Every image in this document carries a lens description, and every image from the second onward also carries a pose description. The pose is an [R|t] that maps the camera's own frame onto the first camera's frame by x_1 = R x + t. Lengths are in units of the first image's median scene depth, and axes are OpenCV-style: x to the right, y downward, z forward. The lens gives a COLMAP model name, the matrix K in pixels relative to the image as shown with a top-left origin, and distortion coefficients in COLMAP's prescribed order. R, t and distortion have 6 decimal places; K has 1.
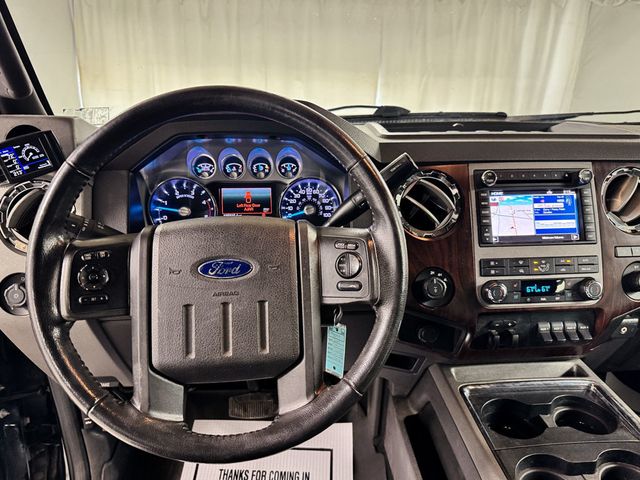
lens RADIAL K [[458.4, 0, 320.0], [0, 458.4, 240.0], [0, 0, 1]] dist [0.062066, -0.101160]
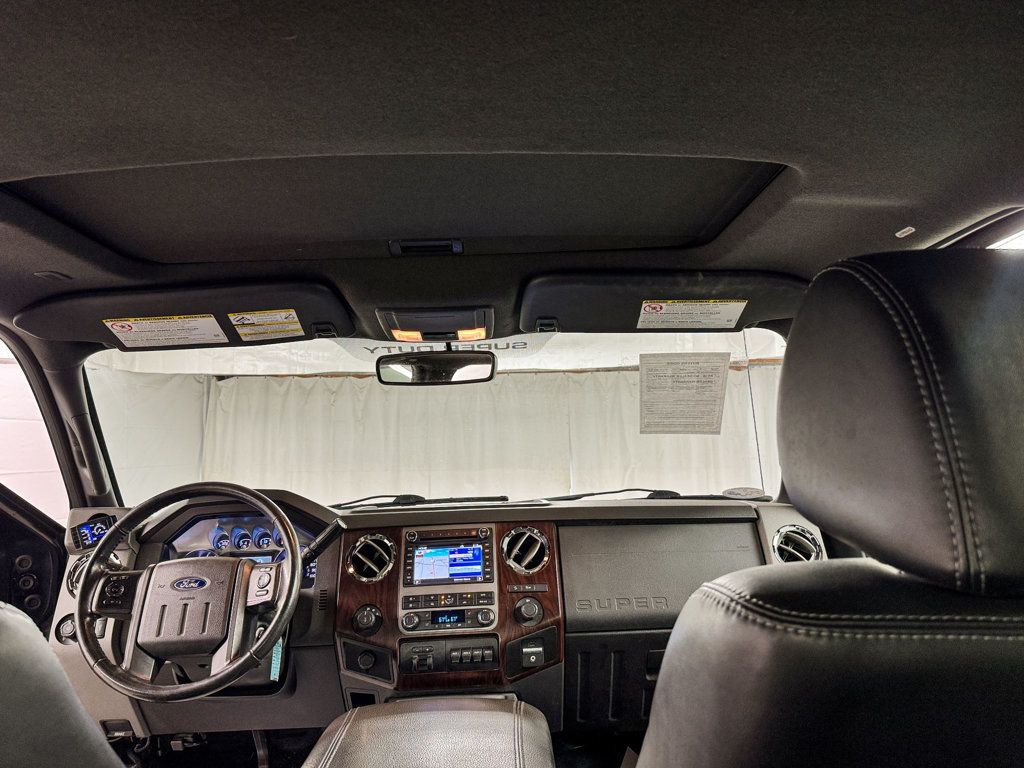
lens RADIAL K [[733.4, 0, 512.0], [0, 733.4, 384.0], [0, 0, 1]] dist [0.062066, -0.101160]
pose [[0.995069, -0.059990, -0.078992, 0.850422], [0.017563, 0.890354, -0.454929, 0.462409], [0.097622, 0.451298, 0.887017, -1.124068]]
